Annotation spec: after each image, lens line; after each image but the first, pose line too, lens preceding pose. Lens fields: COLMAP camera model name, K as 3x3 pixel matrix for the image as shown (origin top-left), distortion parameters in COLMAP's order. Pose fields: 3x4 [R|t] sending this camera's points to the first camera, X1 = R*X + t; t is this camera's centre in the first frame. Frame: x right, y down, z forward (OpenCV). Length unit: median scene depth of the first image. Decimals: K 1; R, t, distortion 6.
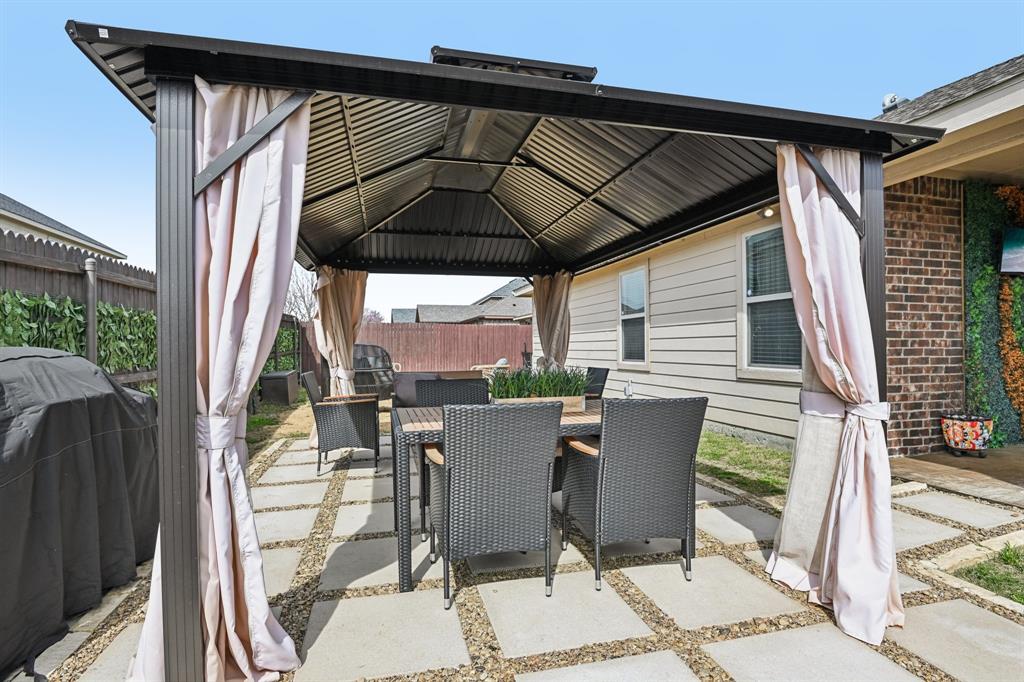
lens RADIAL K [[536.4, 0, 526.6], [0, 536.4, 346.5], [0, 0, 1]] dist [-0.022549, -0.001191]
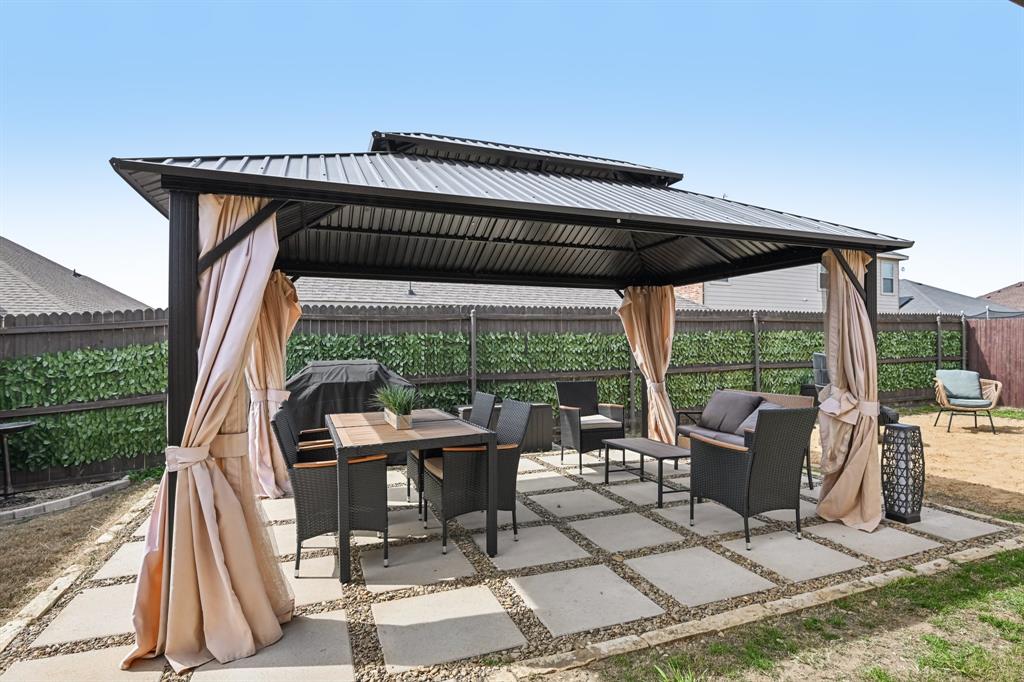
lens RADIAL K [[536.4, 0, 526.6], [0, 536.4, 346.5], [0, 0, 1]] dist [-0.022549, -0.001191]
pose [[0.121879, 0.012207, -0.992470, 1.298886], [-0.000999, 0.999925, 0.012176, -0.074697], [0.992544, -0.000492, 0.121882, 1.159077]]
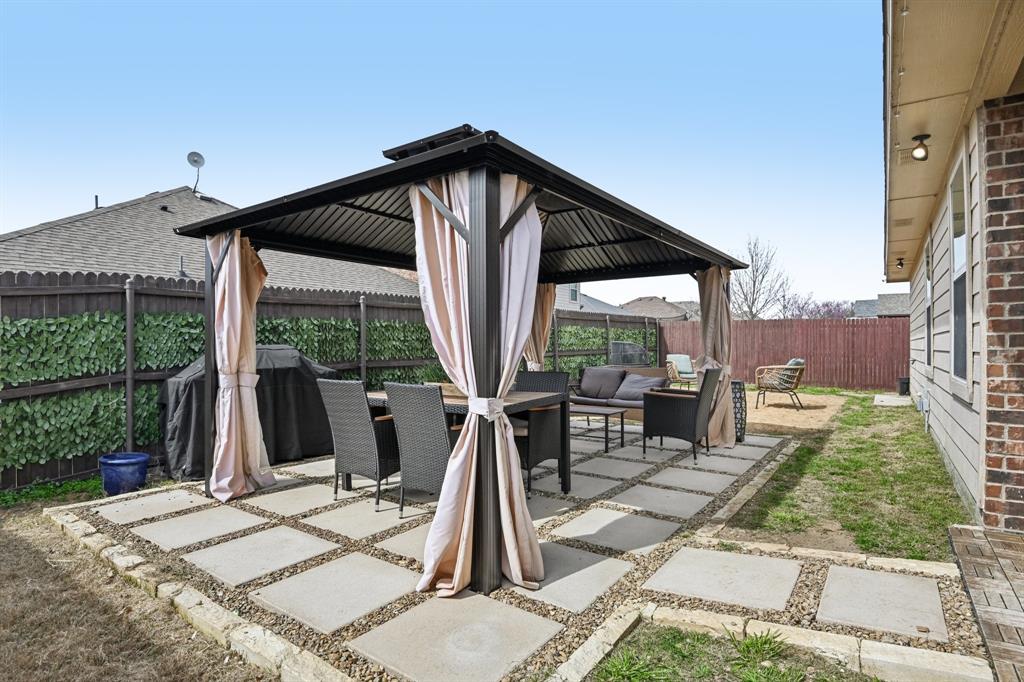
lens RADIAL K [[536.4, 0, 526.6], [0, 536.4, 346.5], [0, 0, 1]] dist [-0.022549, -0.001191]
pose [[0.651197, 0.009364, -0.758851, 1.164383], [-0.004436, 0.999954, 0.008532, -0.012749], [0.758896, -0.002190, 0.651208, 0.266197]]
